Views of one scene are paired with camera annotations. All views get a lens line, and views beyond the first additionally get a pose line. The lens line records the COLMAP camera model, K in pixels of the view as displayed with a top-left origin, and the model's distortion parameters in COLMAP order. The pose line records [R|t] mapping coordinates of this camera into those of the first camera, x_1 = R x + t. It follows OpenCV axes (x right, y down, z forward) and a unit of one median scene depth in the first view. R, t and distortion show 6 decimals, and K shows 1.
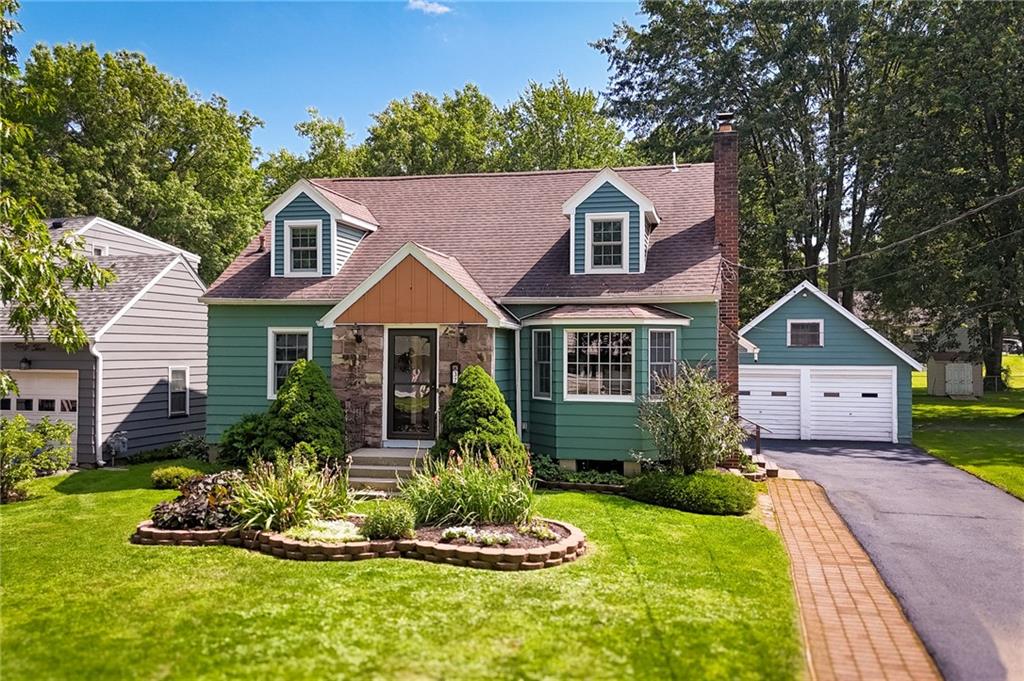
lens RADIAL K [[882.3, 0, 530.7], [0, 882.3, 317.3], [0, 0, 1]] dist [0.033613, -0.007137]
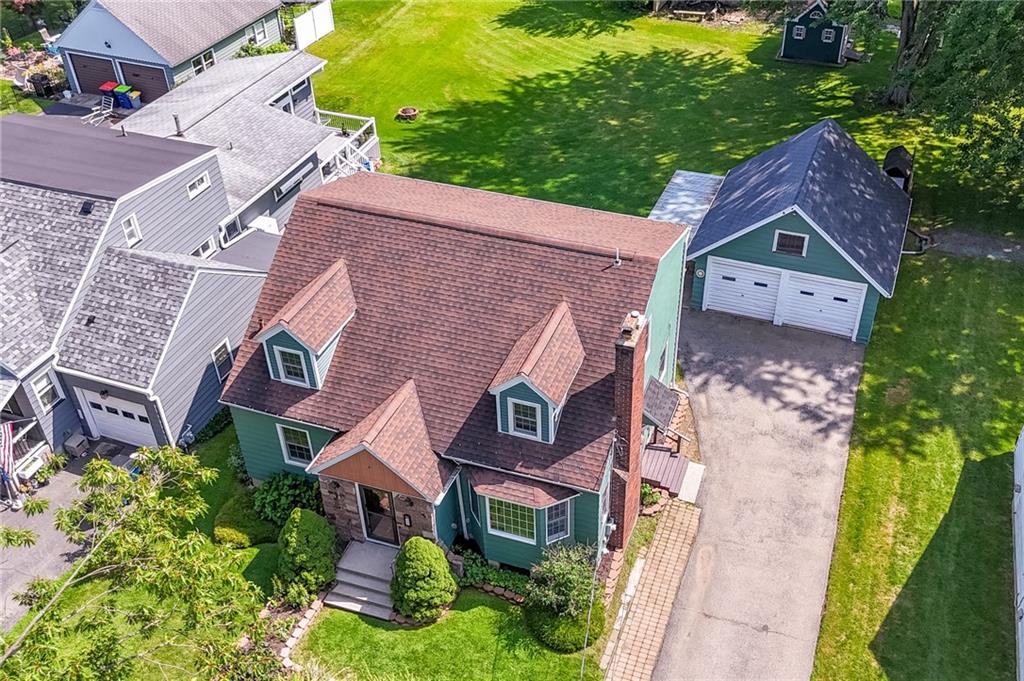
lens RADIAL K [[962.5, 0, 564.5], [0, 962.5, 340.9], [0, 0, 1]] dist [0.032979, -0.003242]
pose [[0.994460, 0.059979, -0.086324, 0.250337], [0.005858, 0.788331, 0.615223, -0.995367], [0.104952, -0.612321, 0.783612, 0.011452]]
